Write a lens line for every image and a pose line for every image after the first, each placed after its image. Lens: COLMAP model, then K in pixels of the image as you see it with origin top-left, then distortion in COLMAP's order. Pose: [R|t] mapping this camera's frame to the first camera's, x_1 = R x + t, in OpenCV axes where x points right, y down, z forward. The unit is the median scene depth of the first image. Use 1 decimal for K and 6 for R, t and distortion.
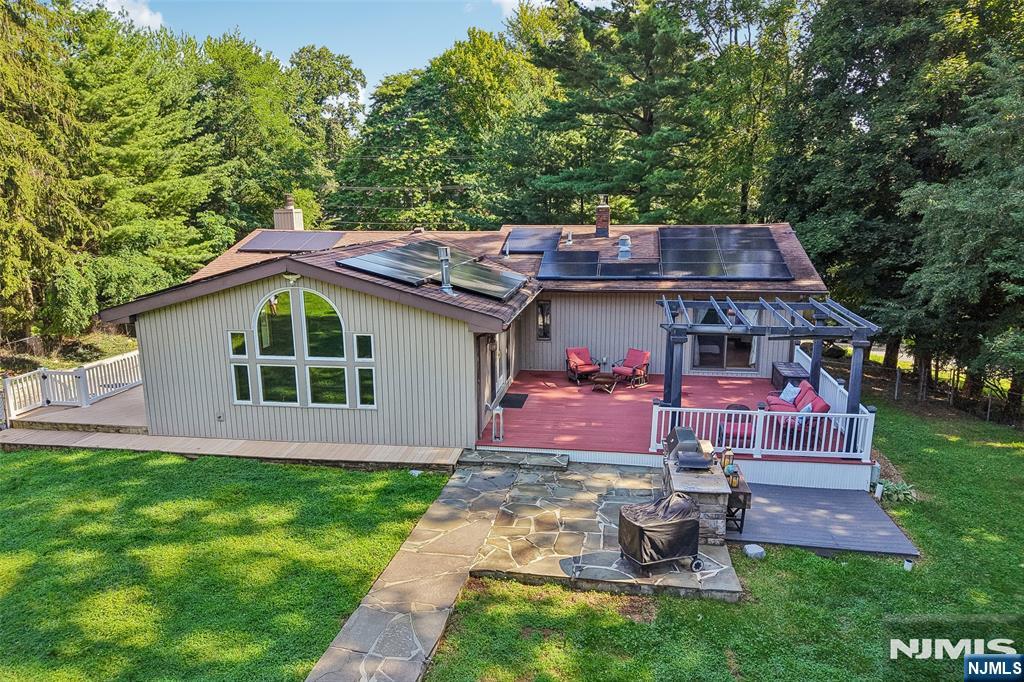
lens RADIAL K [[683.3, 0, 512.0], [0, 683.3, 341.0], [0, 0, 1]] dist [0.003108, 0.000447]
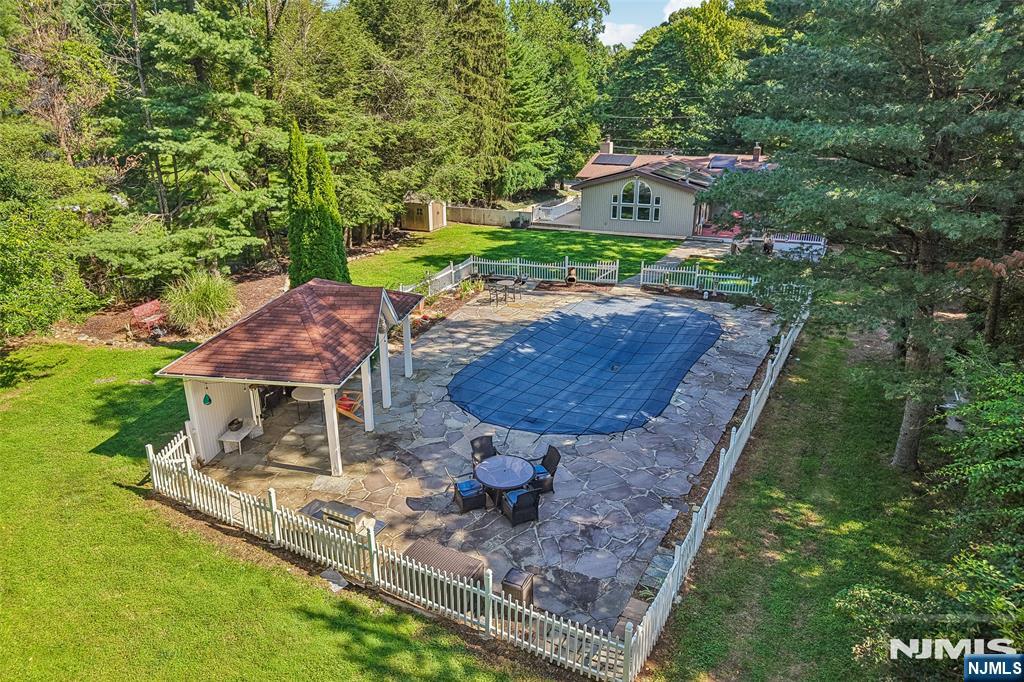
lens RADIAL K [[683.3, 0, 512.0], [0, 683.3, 341.0], [0, 0, 1]] dist [0.003108, 0.000447]
pose [[0.958663, 0.098655, -0.266895, 0.015704], [-0.058072, 0.986064, 0.155901, 0.086209], [0.278556, -0.133957, 0.951032, -0.987817]]
